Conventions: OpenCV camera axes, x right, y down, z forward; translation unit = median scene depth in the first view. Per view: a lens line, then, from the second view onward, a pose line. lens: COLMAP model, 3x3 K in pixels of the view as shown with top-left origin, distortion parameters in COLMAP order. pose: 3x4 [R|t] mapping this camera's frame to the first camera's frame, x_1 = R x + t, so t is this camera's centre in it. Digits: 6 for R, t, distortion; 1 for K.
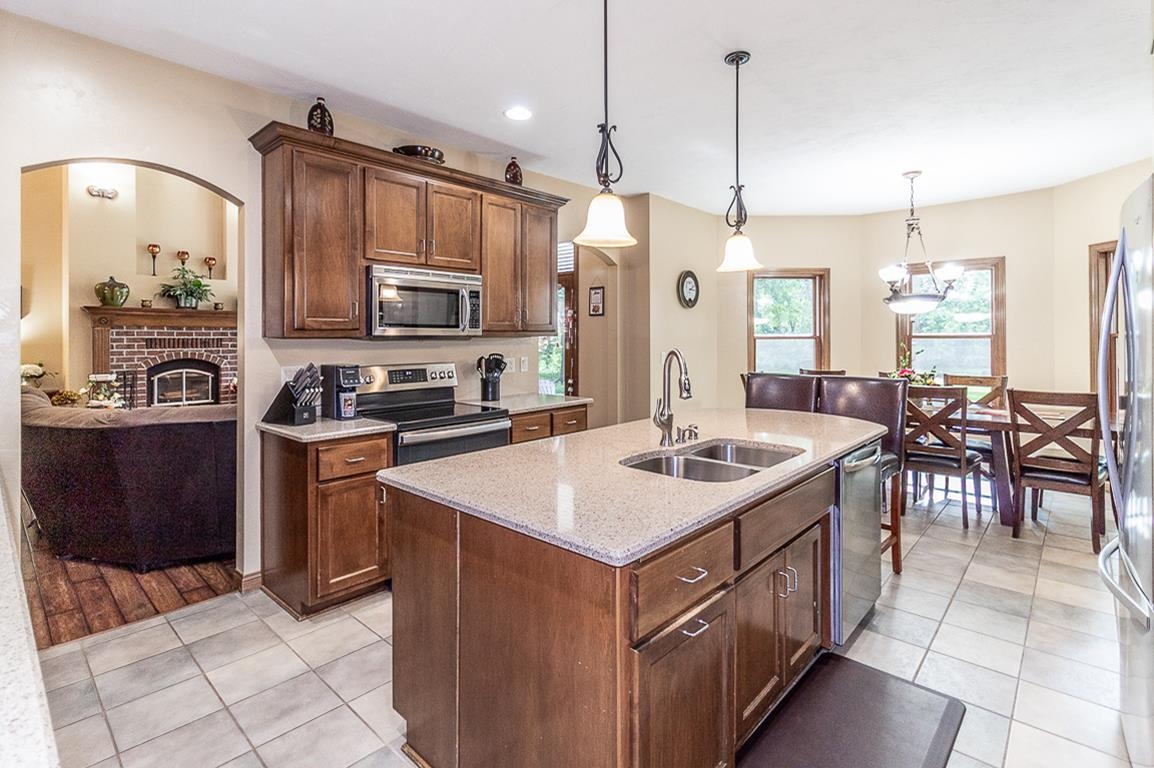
lens RADIAL K [[551.2, 0, 580.4], [0, 551.2, 339.4], [0, 0, 1]] dist [0.000490, -0.000384]
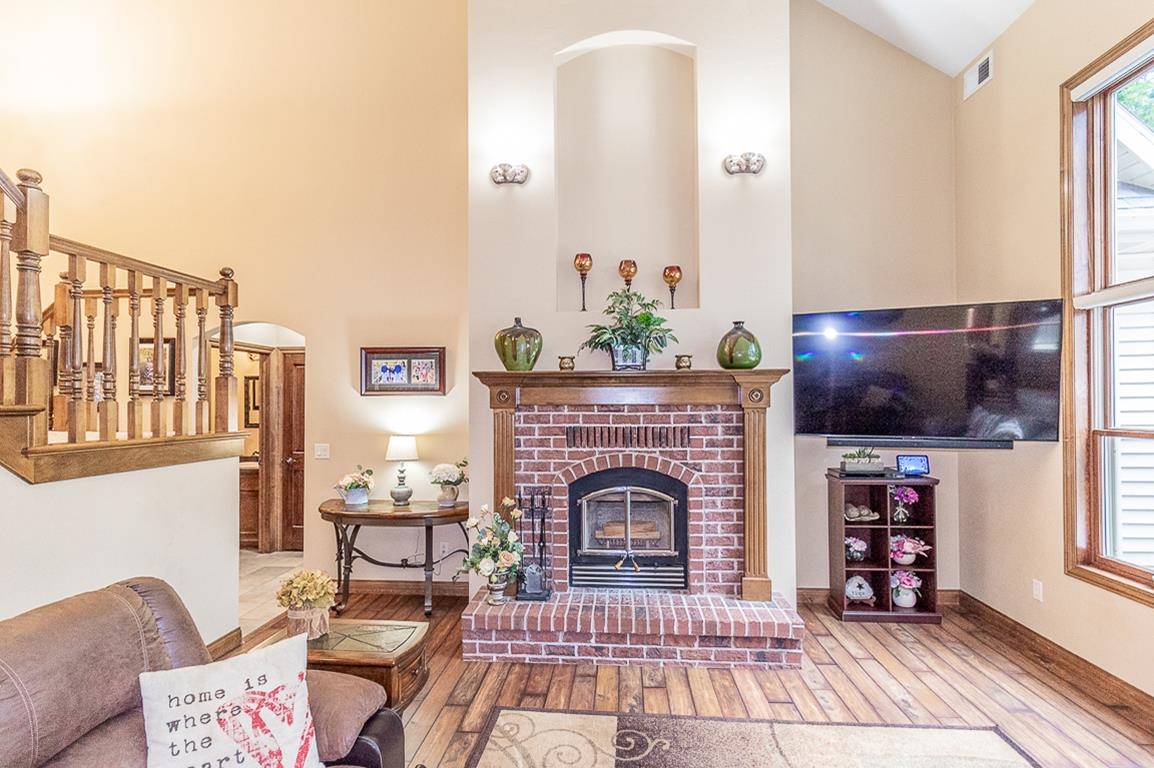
lens RADIAL K [[551.2, 0, 569.4], [0, 551.2, 400.2], [0, 0, 1]] dist [0.000490, -0.000384]
pose [[0.600183, -0.004610, -0.799850, -0.350850], [0.002397, 0.999989, -0.003965, -0.026145], [0.799859, 0.000462, 0.600187, 0.669735]]
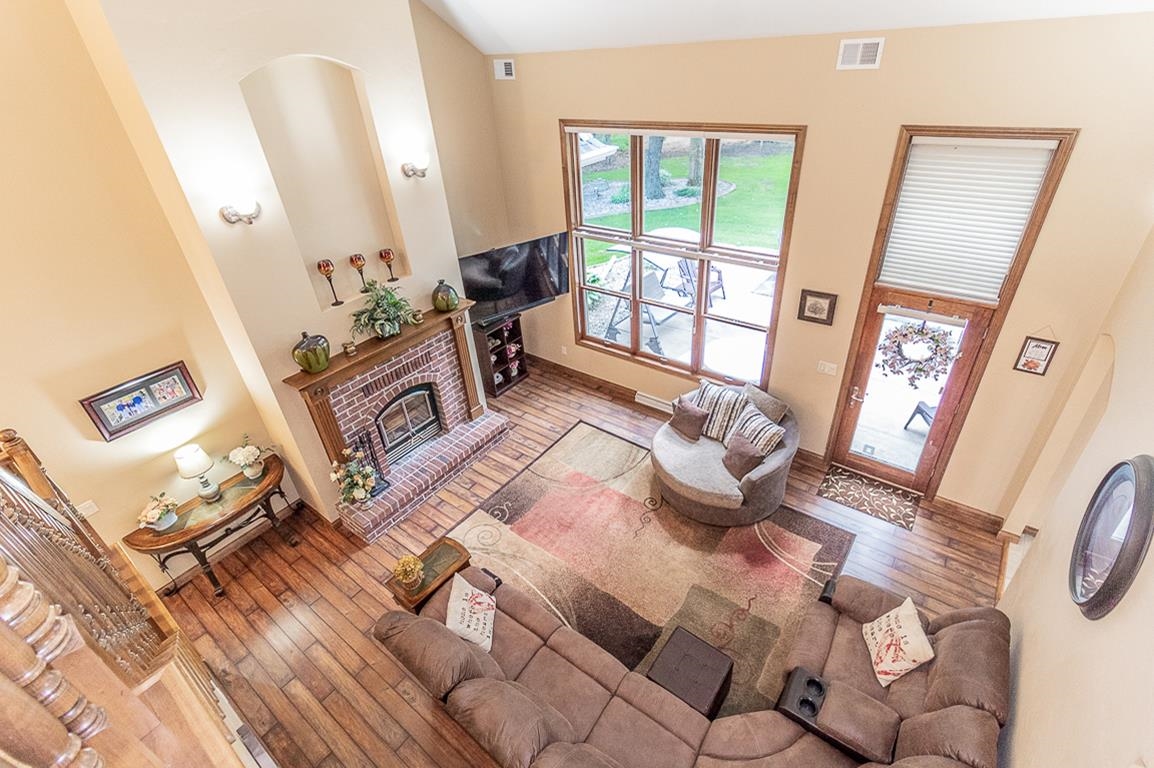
lens RADIAL K [[551.2, 0, 573.9], [0, 551.2, 383.7], [0, 0, 1]] dist [0.000490, -0.000384]
pose [[0.994536, -0.098543, 0.034467, -0.512905], [0.063497, 0.833050, 0.549541, -0.403252], [-0.082866, -0.544350, 0.834755, 0.332777]]
